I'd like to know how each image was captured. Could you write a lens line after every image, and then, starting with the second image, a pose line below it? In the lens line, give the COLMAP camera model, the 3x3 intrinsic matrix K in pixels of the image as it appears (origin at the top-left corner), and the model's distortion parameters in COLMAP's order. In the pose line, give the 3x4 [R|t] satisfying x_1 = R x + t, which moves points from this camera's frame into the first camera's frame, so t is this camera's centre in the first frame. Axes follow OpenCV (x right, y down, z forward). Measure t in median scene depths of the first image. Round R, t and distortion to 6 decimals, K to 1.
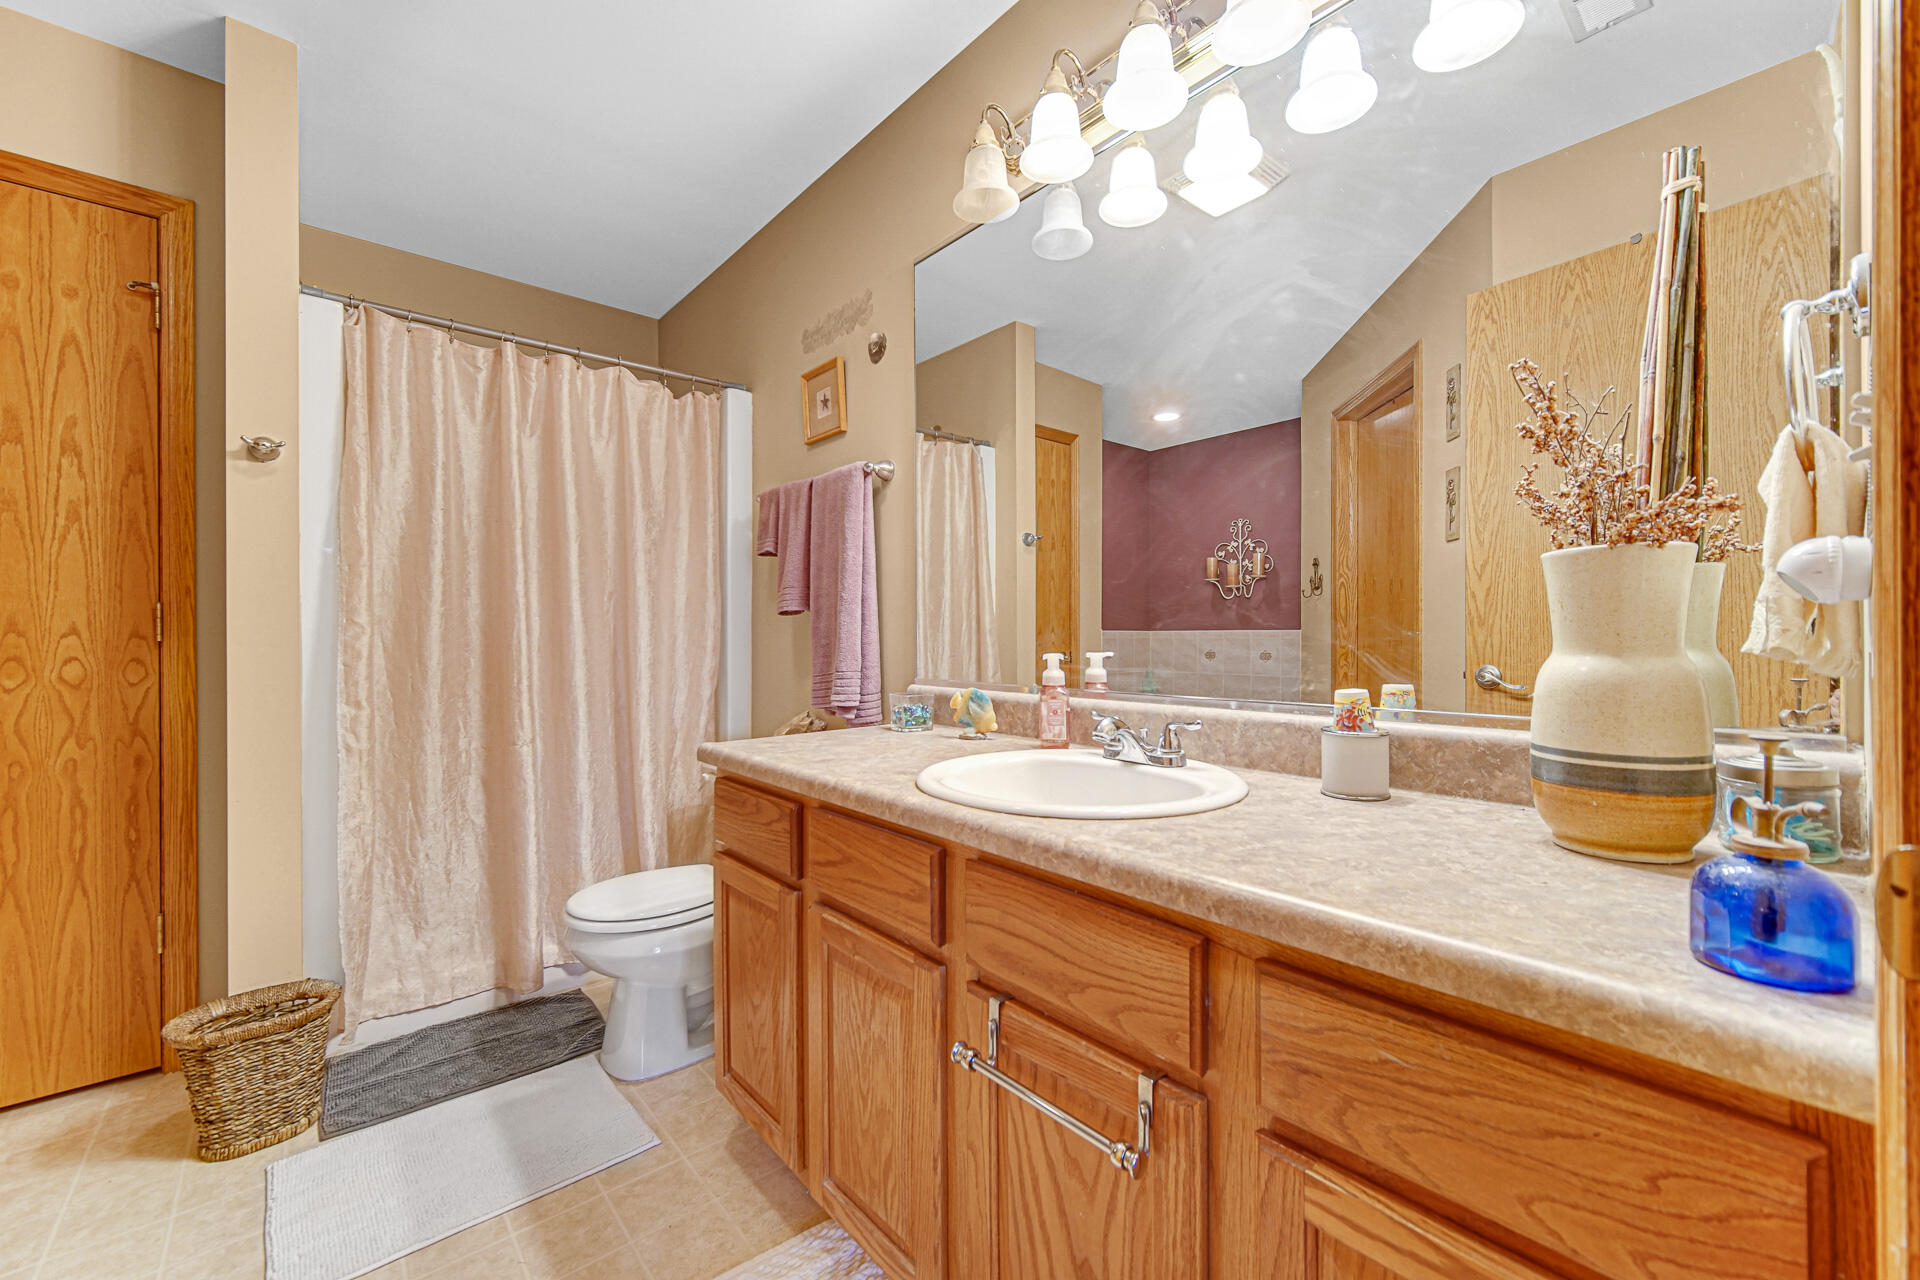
lens RADIAL K [[759.7, 0, 953.5], [0, 759.7, 637.3], [0, 0, 1]] dist [-0.005911, 0.001295]
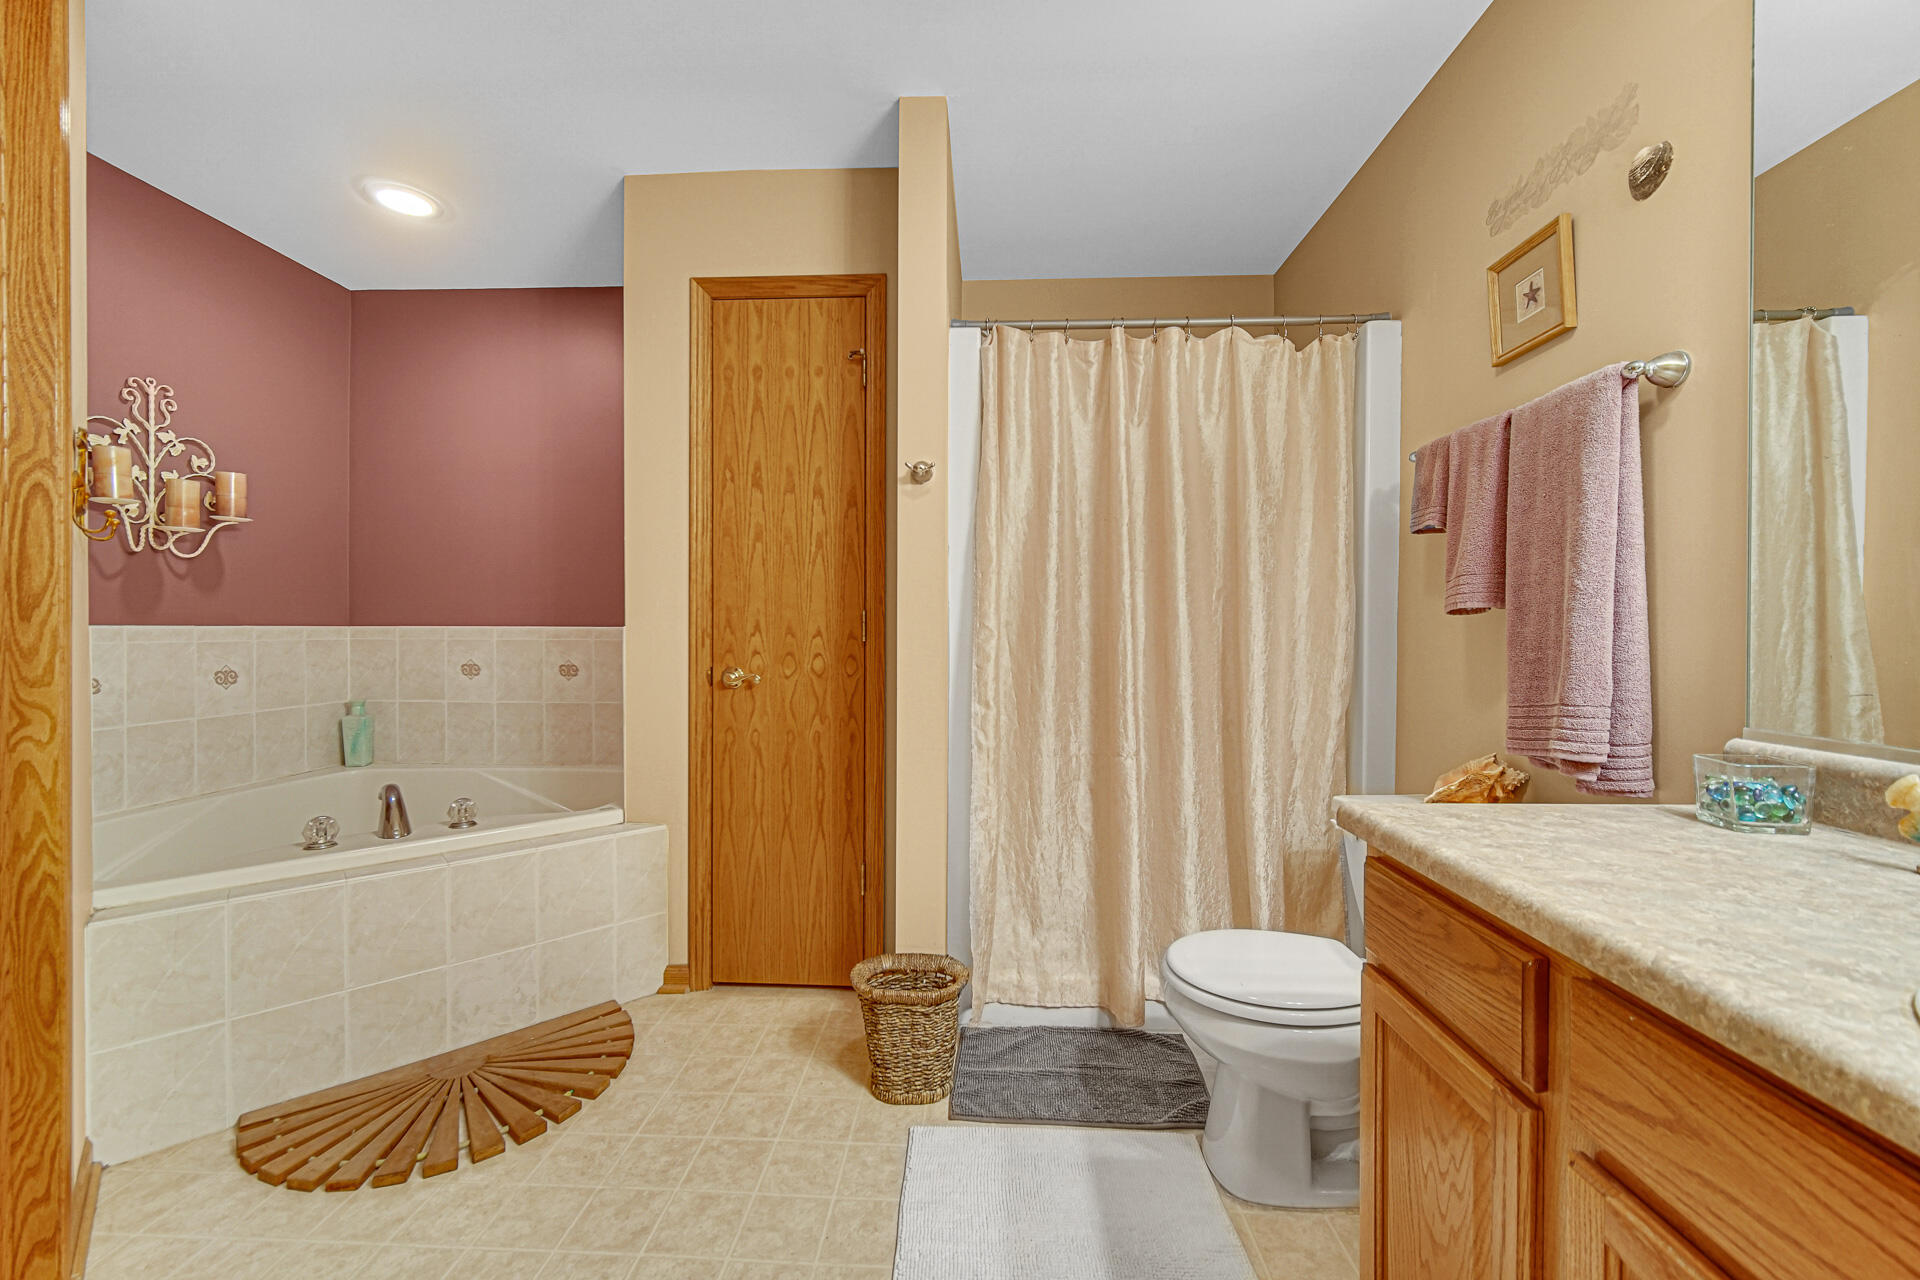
lens RADIAL K [[759.7, 0, 958.9], [0, 759.7, 638.1], [0, 0, 1]] dist [-0.005911, 0.001295]
pose [[0.730231, 0.011990, -0.683095, -0.091106], [-0.005701, 0.999918, 0.011457, -0.014561], [0.683177, -0.004472, 0.730239, 0.194450]]
